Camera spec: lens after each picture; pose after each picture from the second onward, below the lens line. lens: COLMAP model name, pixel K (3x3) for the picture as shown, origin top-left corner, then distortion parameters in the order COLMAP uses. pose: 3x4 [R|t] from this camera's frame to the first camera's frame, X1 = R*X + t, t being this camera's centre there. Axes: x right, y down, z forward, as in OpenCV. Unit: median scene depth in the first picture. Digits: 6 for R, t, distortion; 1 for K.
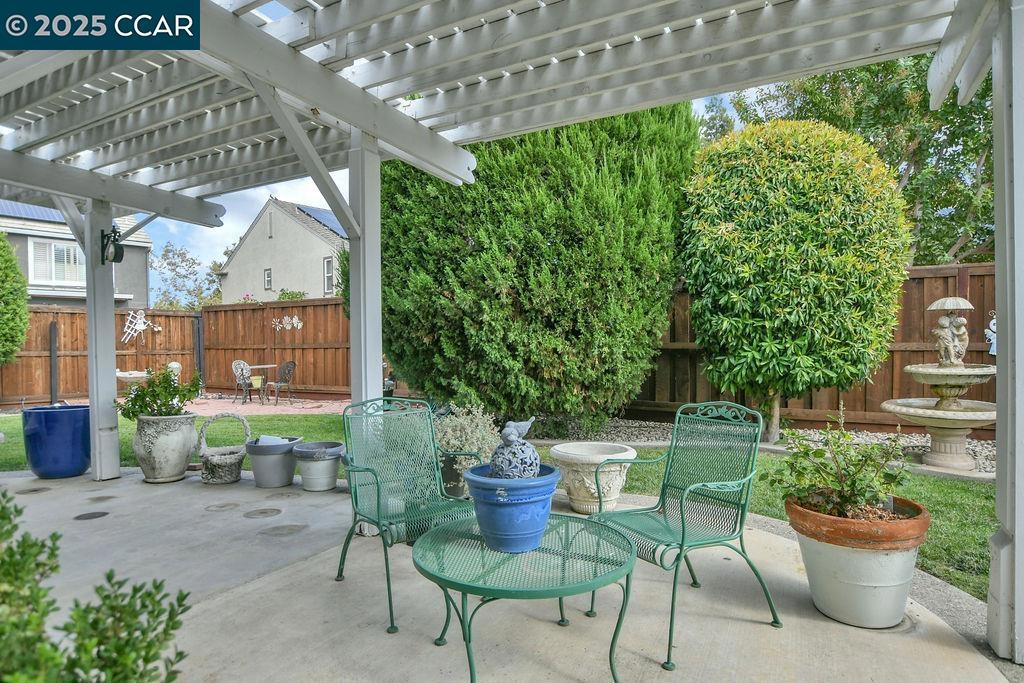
lens RADIAL K [[547.9, 0, 516.4], [0, 547.9, 341.7], [0, 0, 1]] dist [-0.007970, 0.001515]
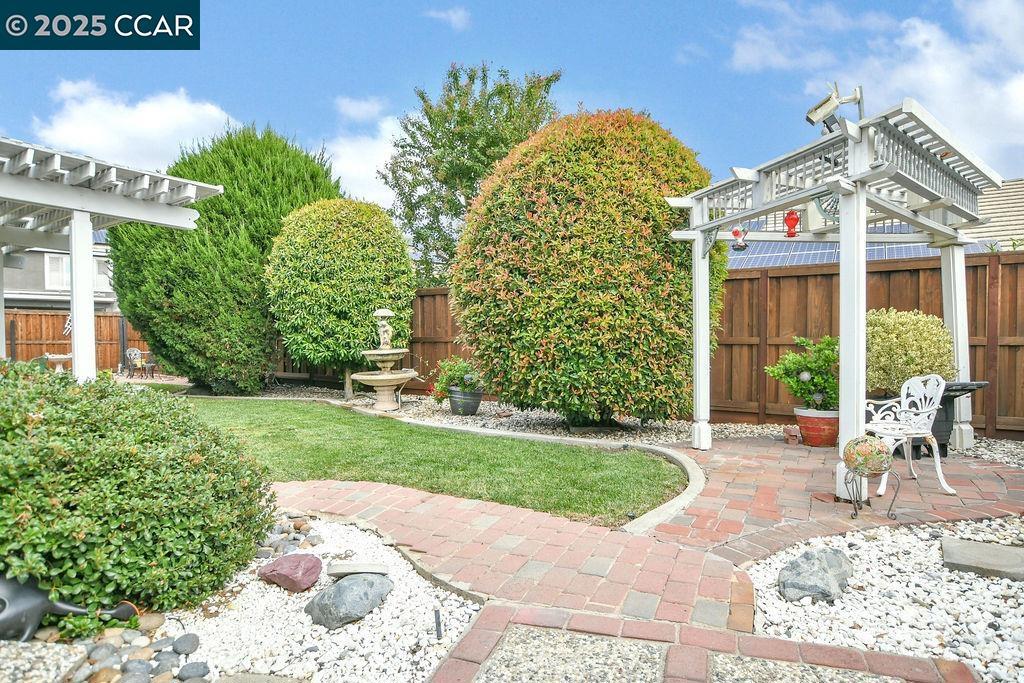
lens RADIAL K [[547.9, 0, 506.5], [0, 547.9, 343.1], [0, 0, 1]] dist [-0.007970, 0.001515]
pose [[0.993490, 0.006426, -0.113737, 0.599471], [-0.005186, 0.999924, 0.011192, 0.001190], [0.113800, -0.010530, 0.993448, -0.278475]]
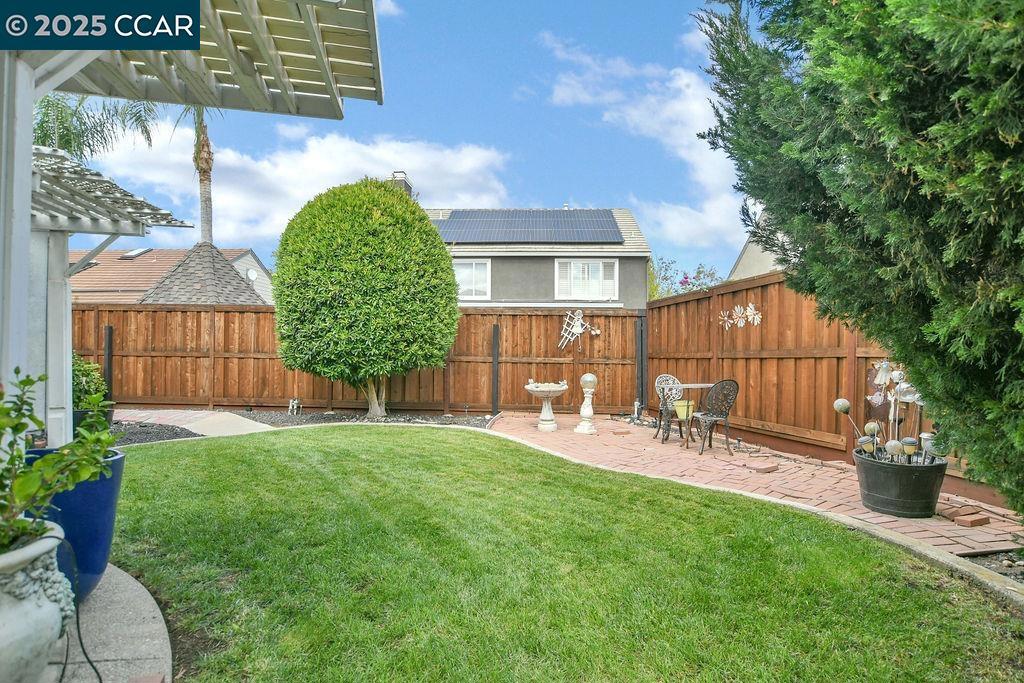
lens RADIAL K [[547.9, 0, 534.8], [0, 547.9, 356.5], [0, 0, 1]] dist [-0.007970, 0.001515]
pose [[0.640199, 0.012392, -0.768109, -0.098576], [-0.015102, 0.999880, 0.003544, 0.012122], [0.768061, 0.009331, 0.640309, 0.449799]]
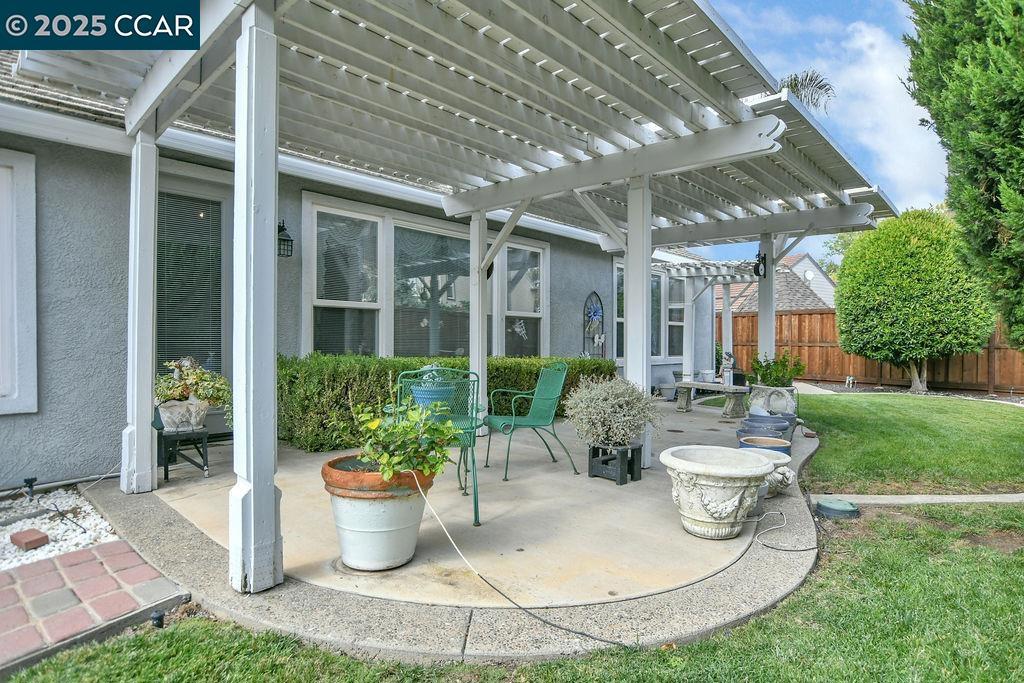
lens RADIAL K [[547.9, 0, 516.2], [0, 547.9, 342.1], [0, 0, 1]] dist [-0.007970, 0.001515]
pose [[-0.260913, 0.005094, -0.965349, 0.348365], [-0.001367, 0.999983, 0.005646, 0.008821], [0.965361, 0.002793, -0.260902, 0.315021]]
